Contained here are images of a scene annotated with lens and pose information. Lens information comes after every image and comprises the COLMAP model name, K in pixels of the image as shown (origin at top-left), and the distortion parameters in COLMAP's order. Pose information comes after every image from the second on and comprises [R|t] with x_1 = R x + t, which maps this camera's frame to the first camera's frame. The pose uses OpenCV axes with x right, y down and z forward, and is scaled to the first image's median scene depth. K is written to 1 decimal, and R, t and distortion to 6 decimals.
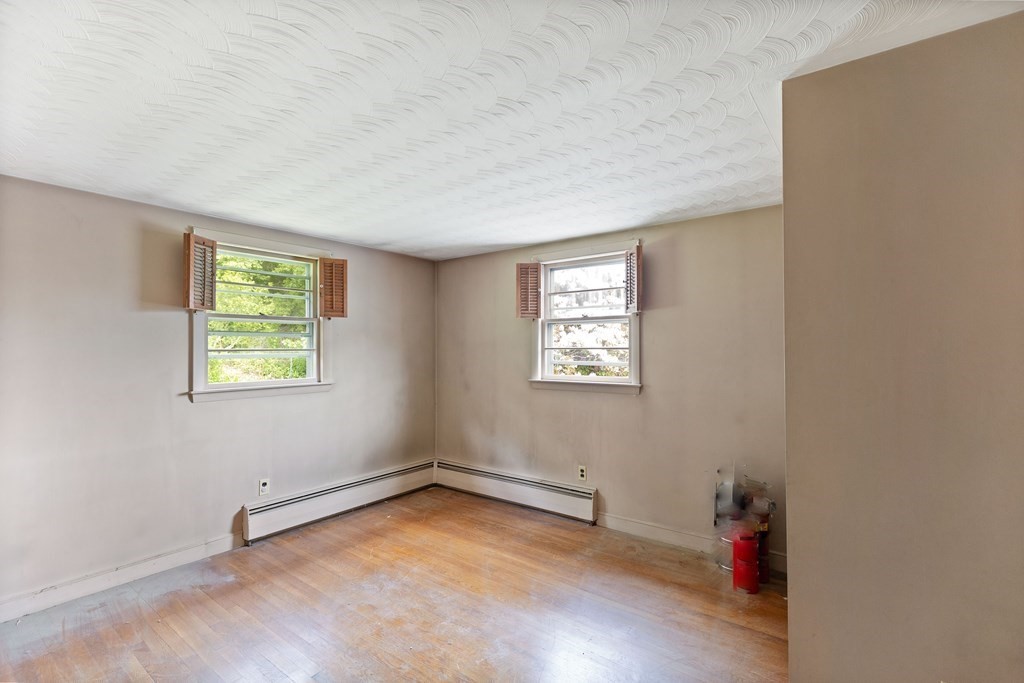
lens RADIAL K [[468.9, 0, 510.8], [0, 468.9, 343.3], [0, 0, 1]] dist [0.011565, -0.001270]
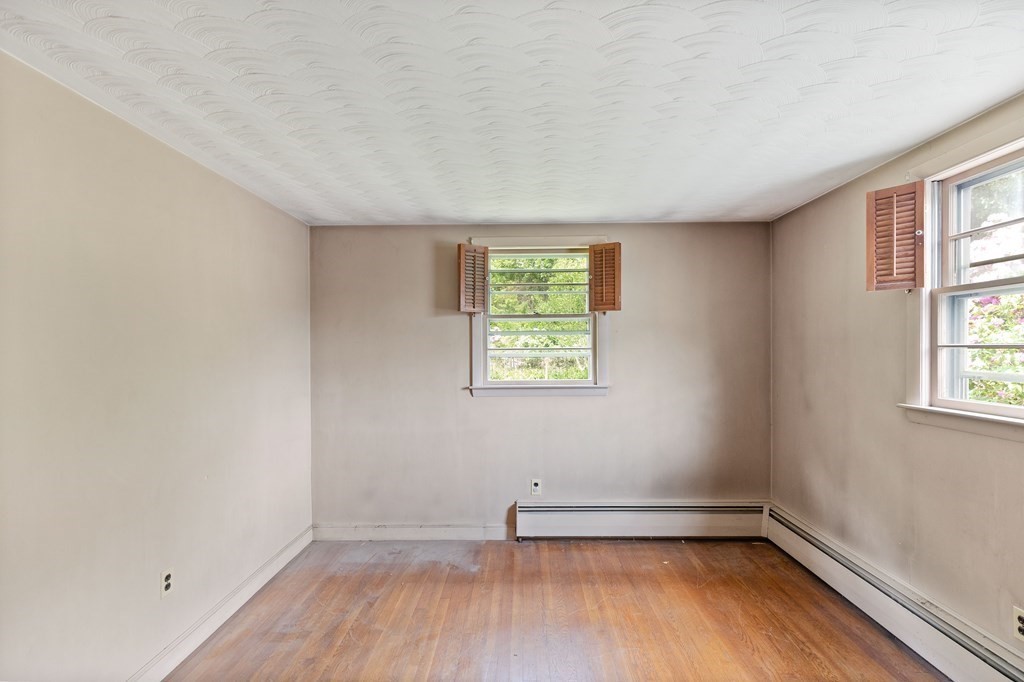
lens RADIAL K [[468.9, 0, 515.8], [0, 468.9, 347.8], [0, 0, 1]] dist [0.011565, -0.001270]
pose [[0.603387, -0.001124, -0.797447, 0.217394], [0.013847, 0.999863, 0.009068, 0.002512], [0.797328, -0.016514, 0.603320, 0.343448]]
